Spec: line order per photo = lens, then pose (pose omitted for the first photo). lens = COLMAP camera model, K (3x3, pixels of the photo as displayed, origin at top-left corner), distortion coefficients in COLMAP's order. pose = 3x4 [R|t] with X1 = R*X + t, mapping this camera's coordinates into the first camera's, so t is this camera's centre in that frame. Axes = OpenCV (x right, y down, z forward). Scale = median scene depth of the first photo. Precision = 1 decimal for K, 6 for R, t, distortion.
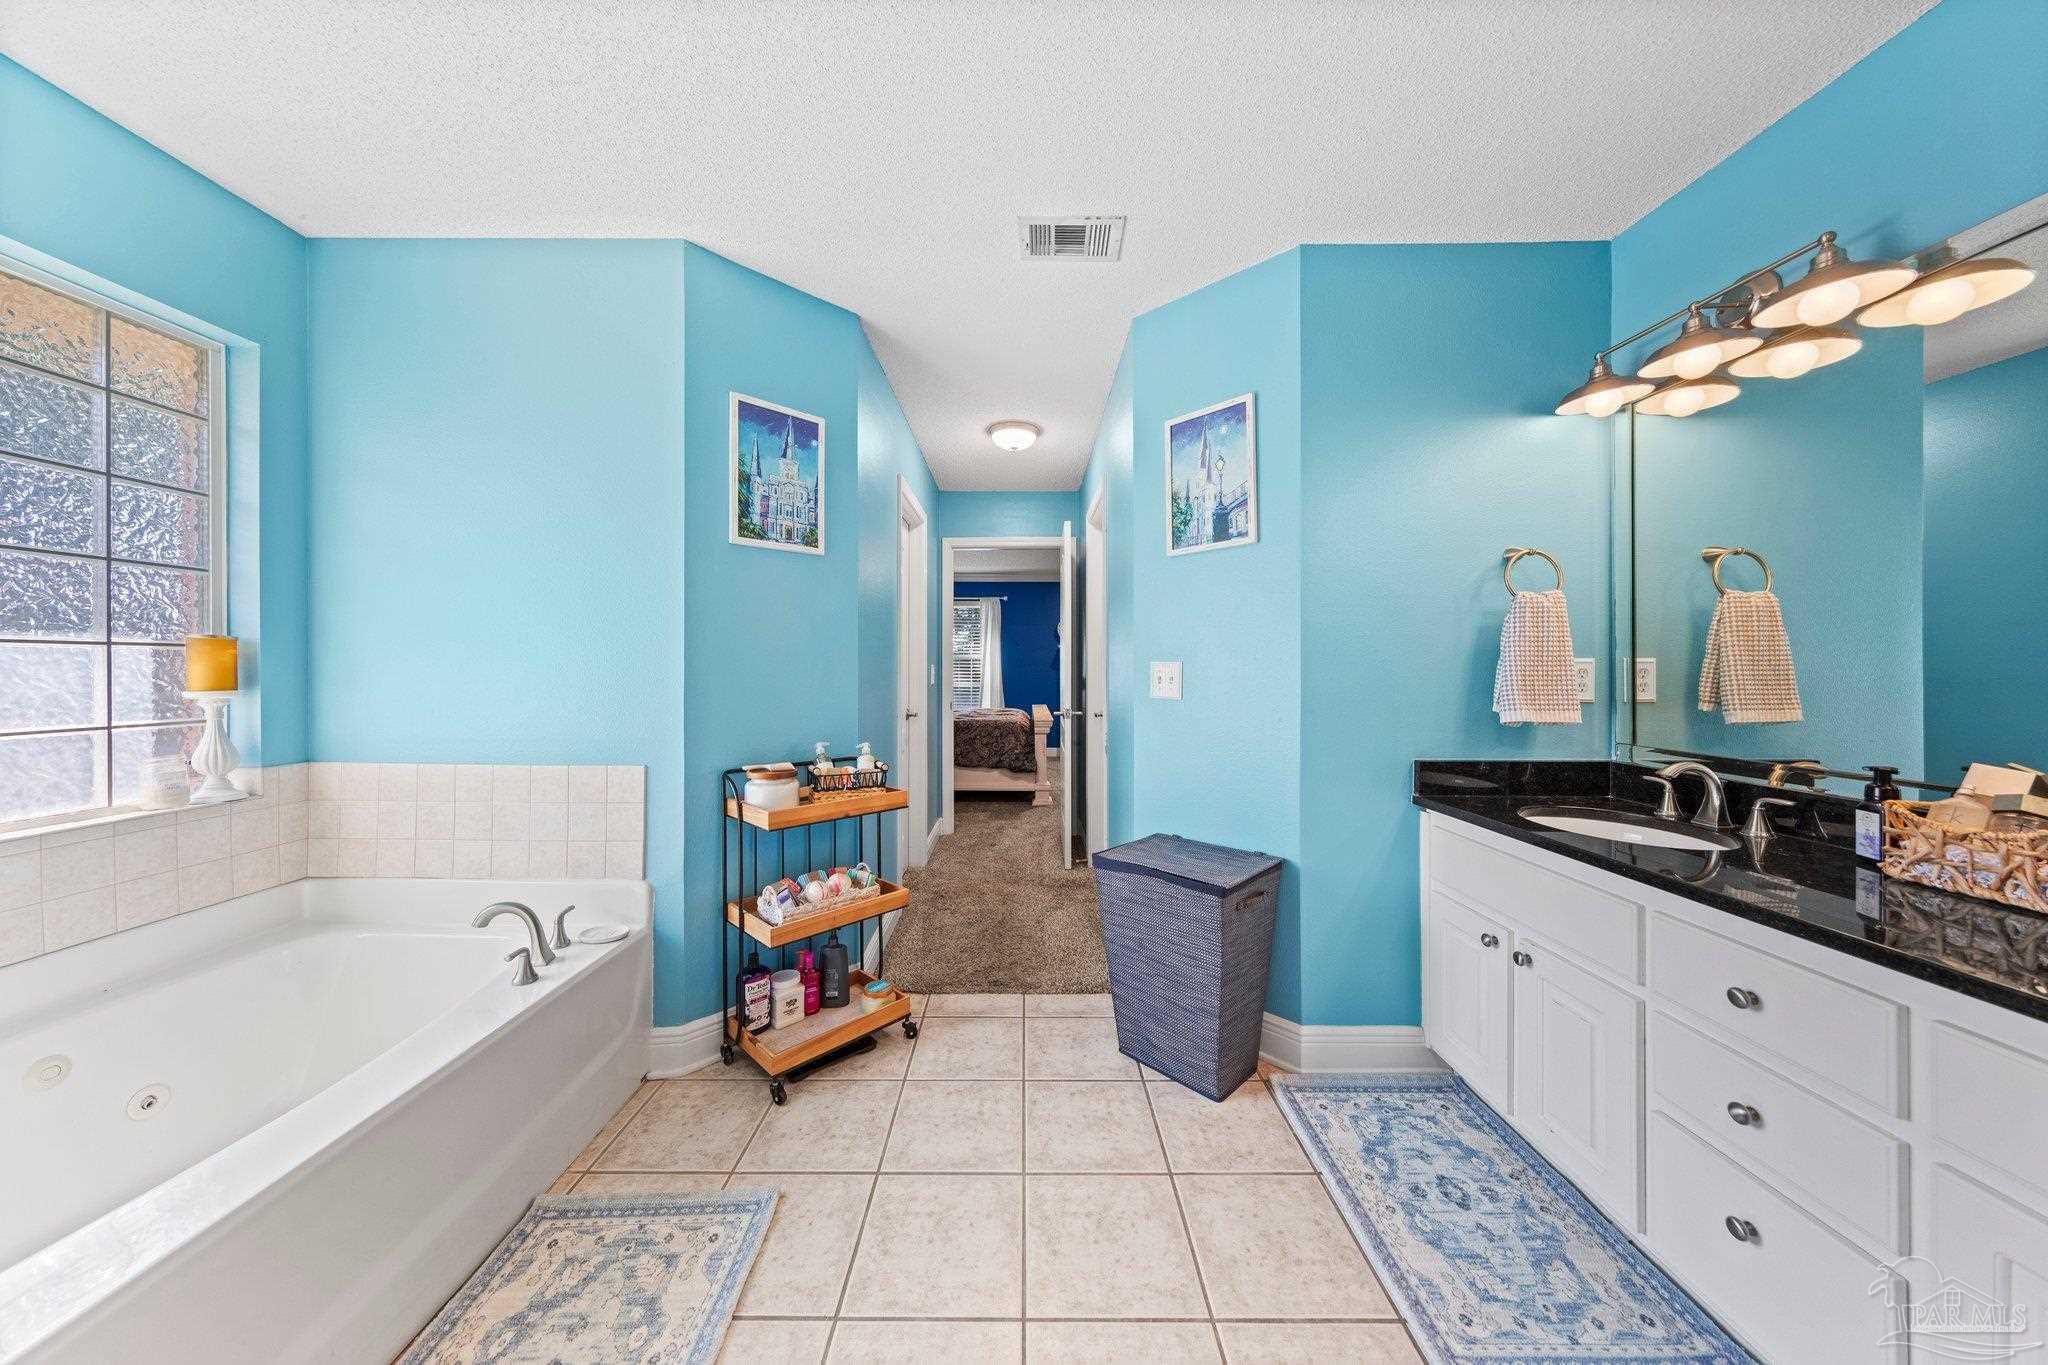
lens RADIAL K [[681.1, 0, 1015.5], [0, 681.1, 670.7], [0, 0, 1]] dist [0.021510, 0.000163]
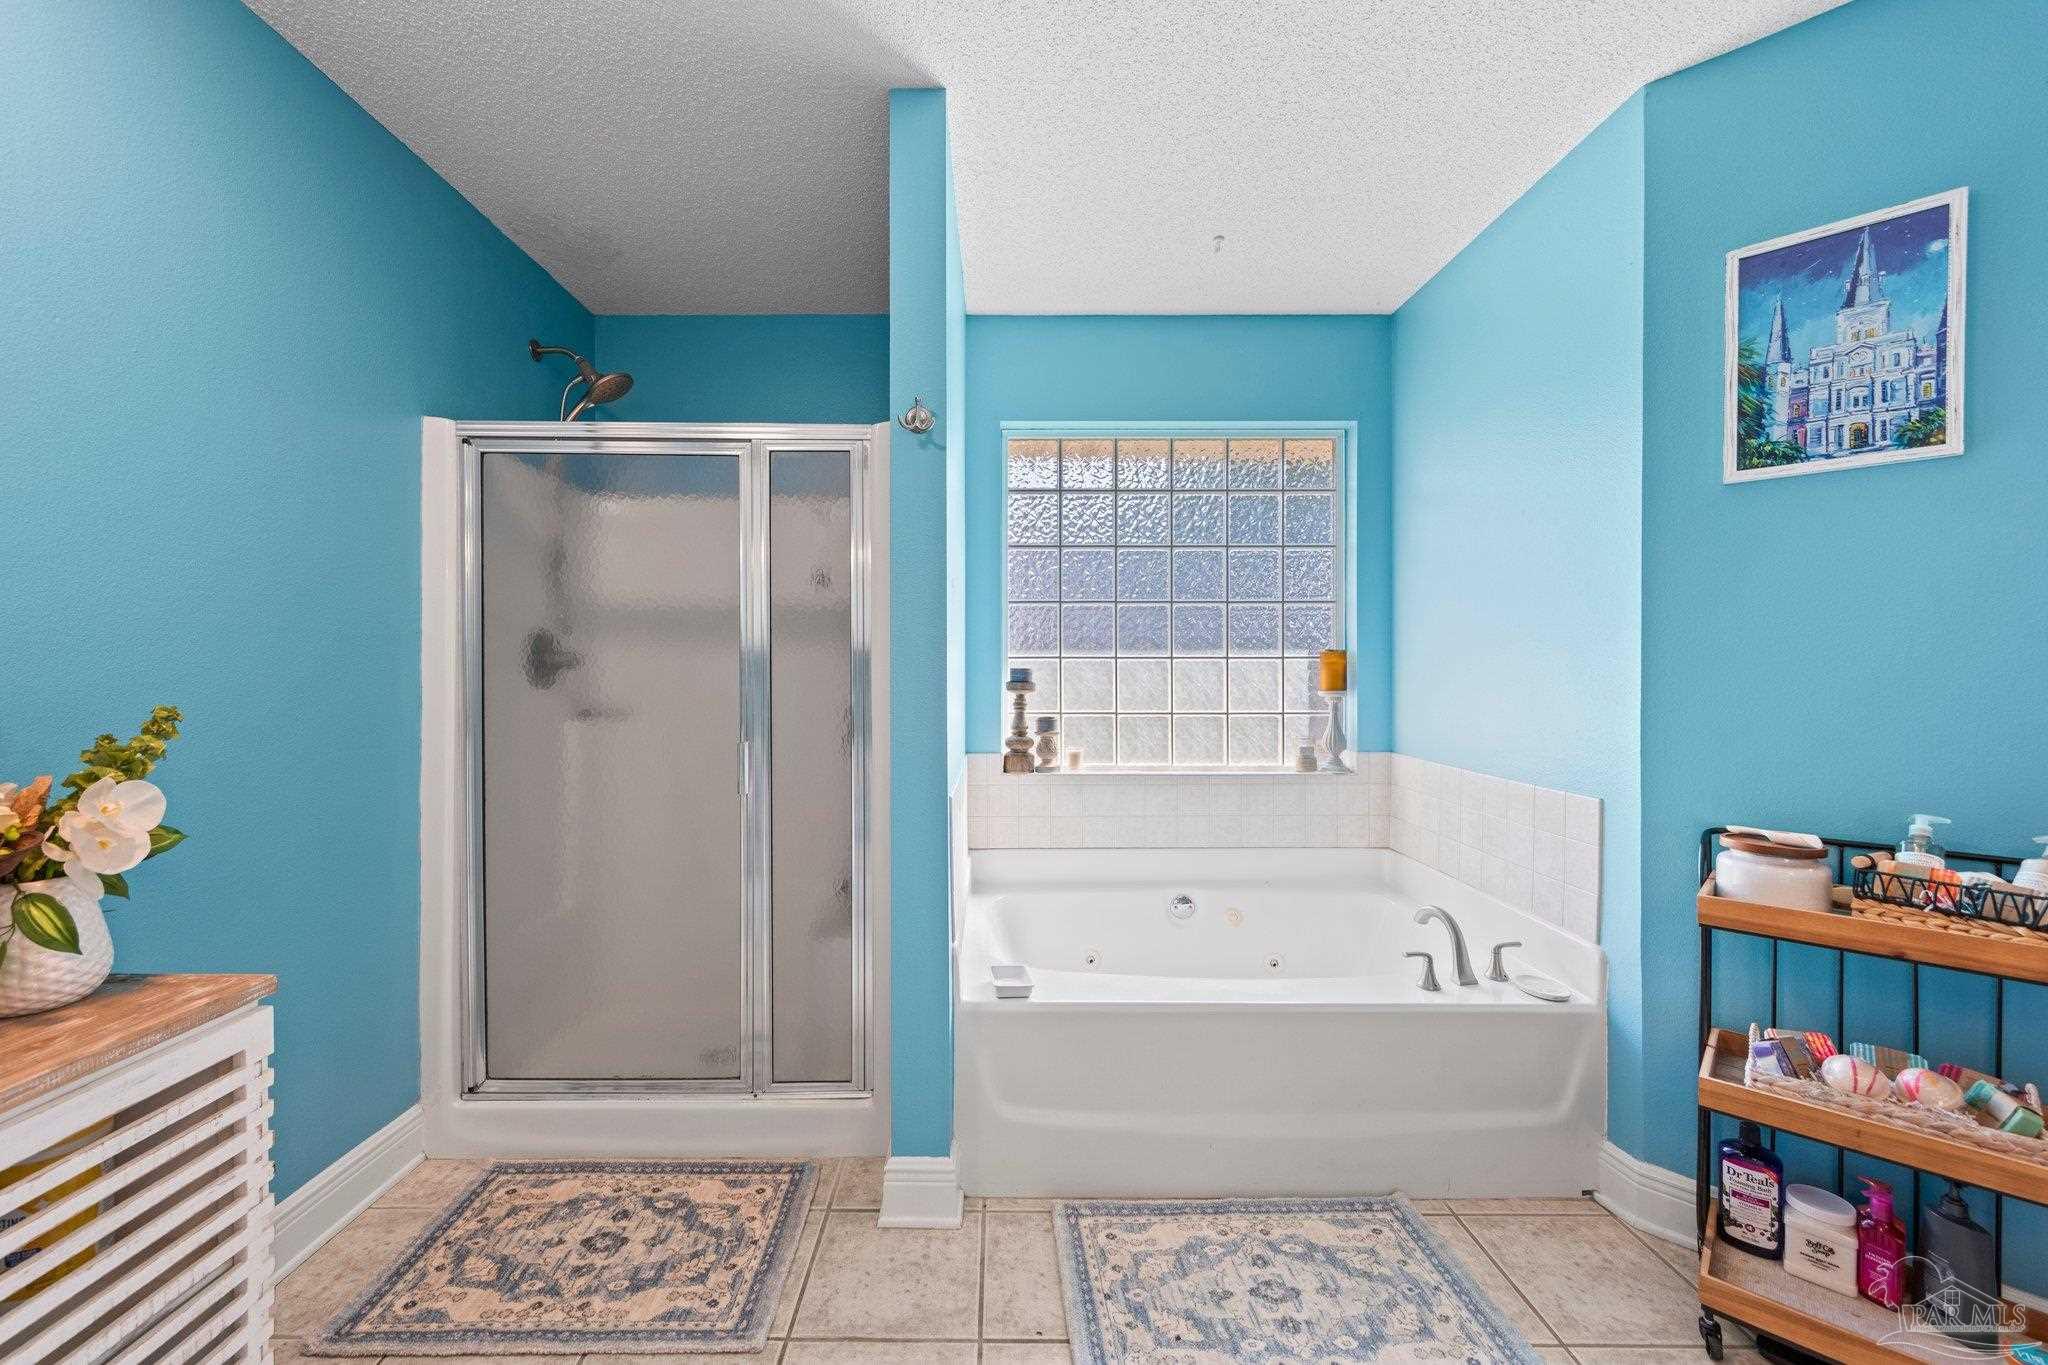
lens RADIAL K [[812.4, 0, 1013.3], [0, 812.4, 696.9], [0, 0, 1]] dist [-0.045340, 0.013706]
pose [[0.004909, 0.027215, -0.999618, 0.376513], [-0.005505, 0.999615, 0.027188, 0.001231], [0.999973, 0.005369, 0.005057, 0.348816]]
